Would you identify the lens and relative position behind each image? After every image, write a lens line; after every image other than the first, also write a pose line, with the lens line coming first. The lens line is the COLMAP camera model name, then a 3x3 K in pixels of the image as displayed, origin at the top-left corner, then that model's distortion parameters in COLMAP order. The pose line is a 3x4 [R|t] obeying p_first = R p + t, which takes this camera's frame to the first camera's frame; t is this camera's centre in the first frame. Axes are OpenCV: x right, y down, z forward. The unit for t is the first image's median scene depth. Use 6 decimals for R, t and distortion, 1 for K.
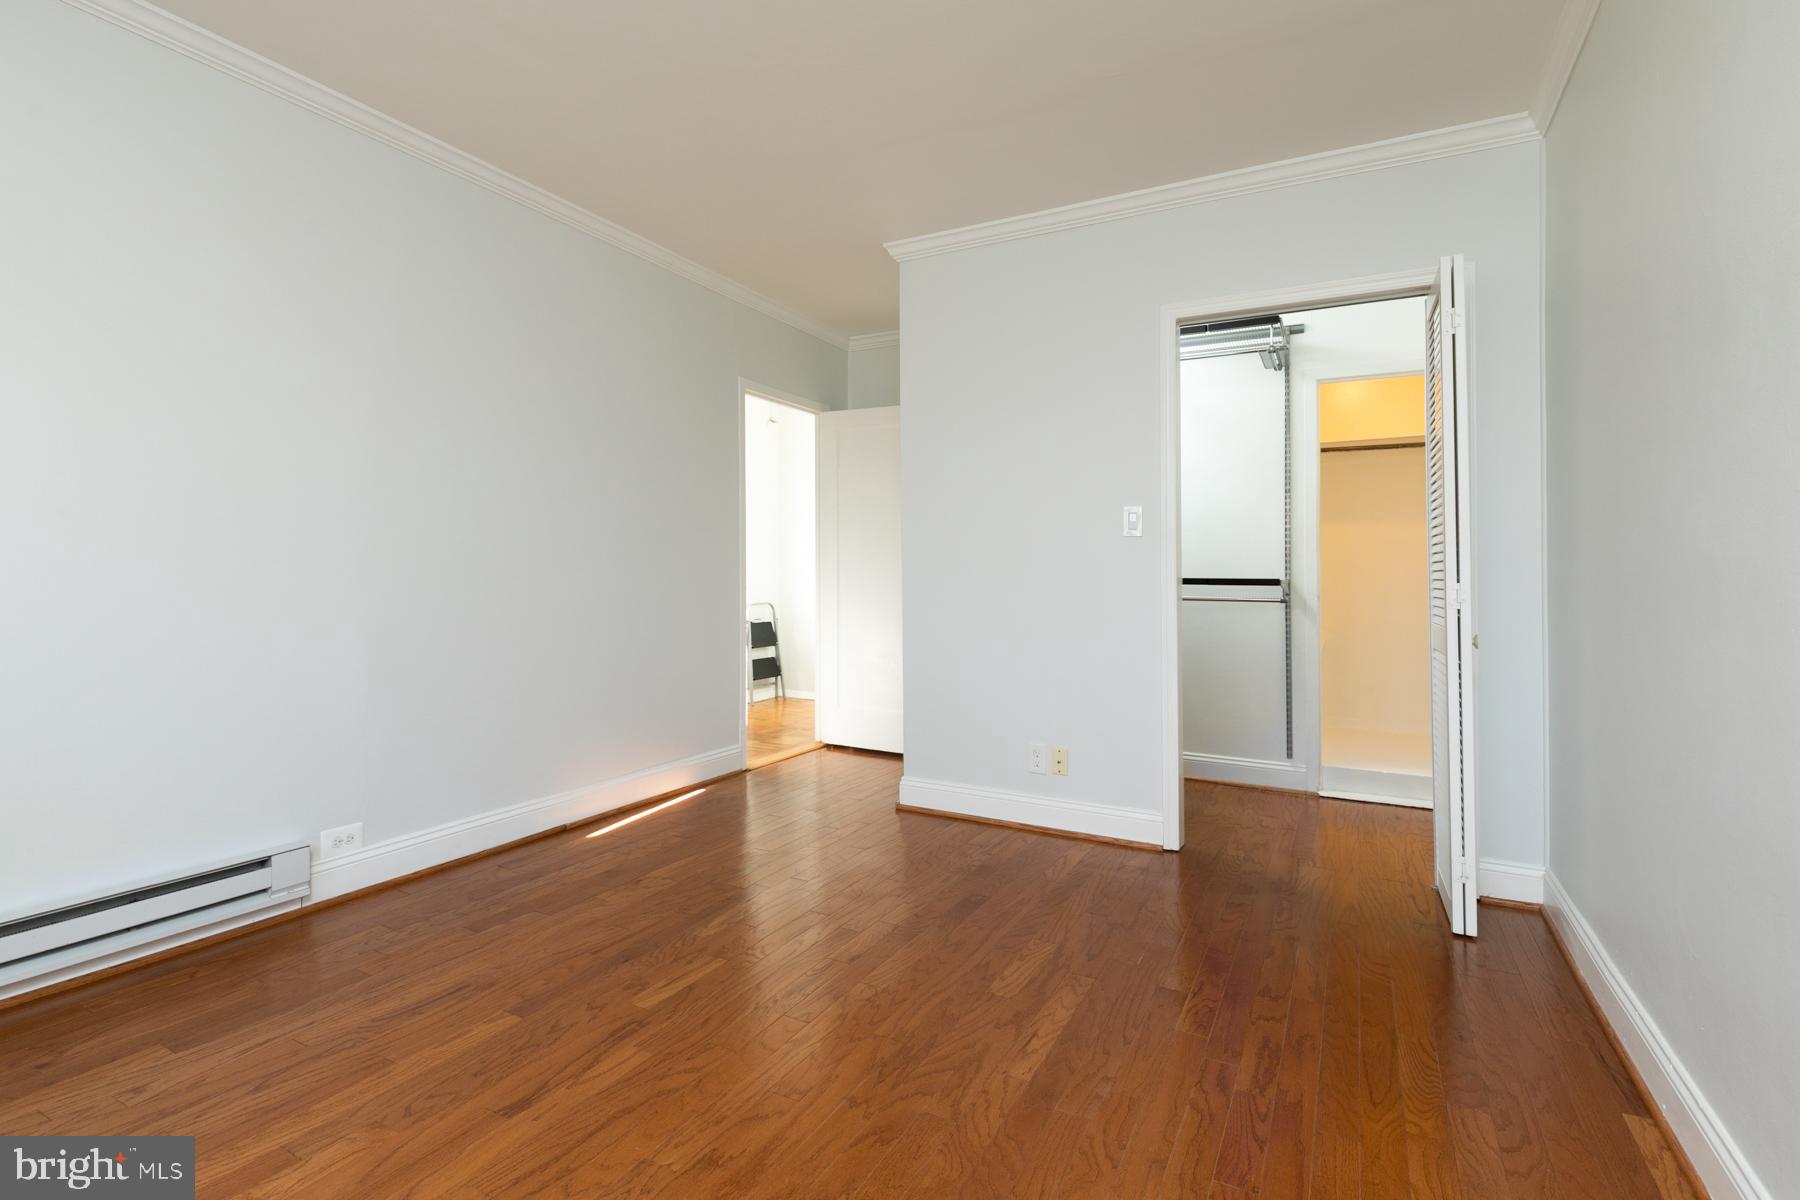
lens RADIAL K [[812.7, 0, 900.0], [0, 812.7, 600.0], [0, 0, 1]] dist [-0.004878, -0.000729]
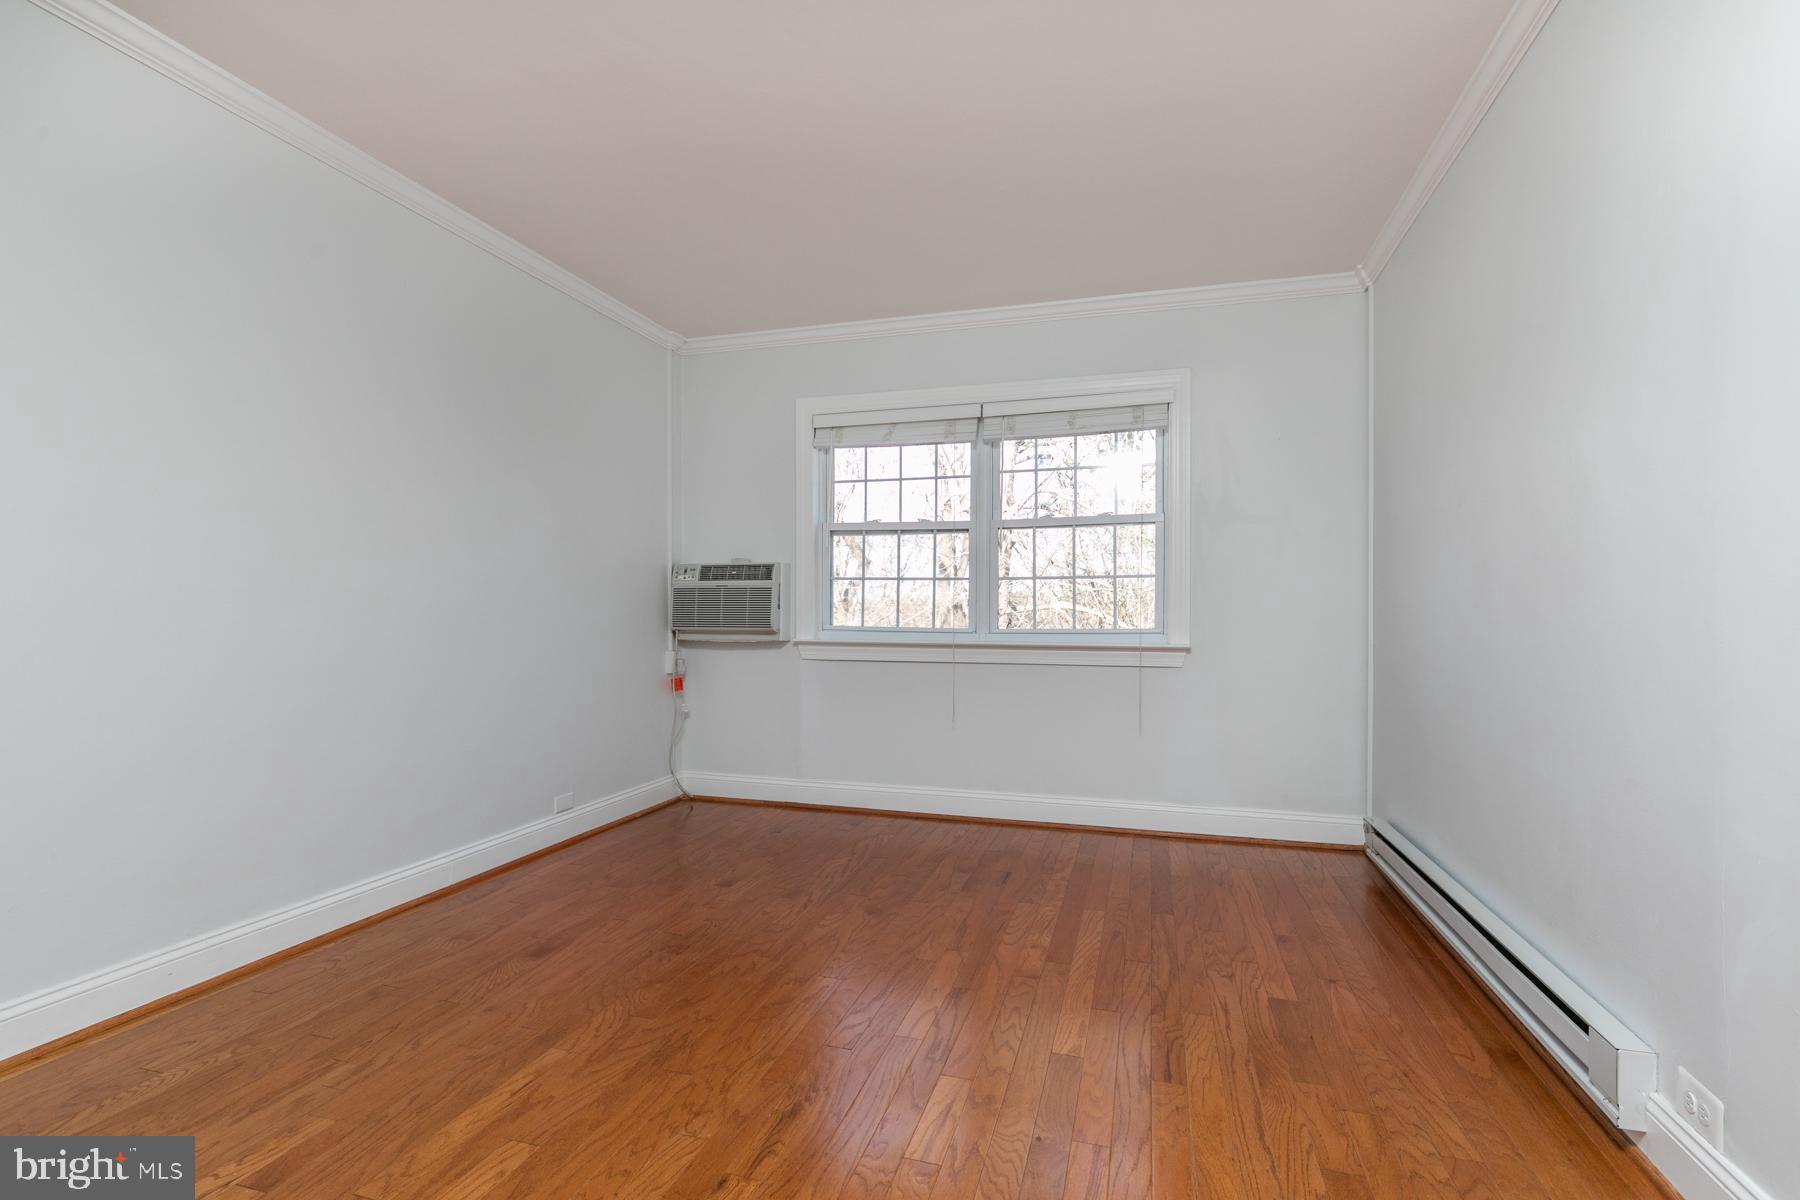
lens RADIAL K [[812.7, 0, 900.0], [0, 812.7, 600.0], [0, 0, 1]] dist [-0.004878, -0.000729]
pose [[-0.978914, -0.014971, -0.203726, -0.074108], [-0.018809, 0.999680, 0.016915, -0.060864], [0.203407, 0.020390, -0.978882, 2.070500]]
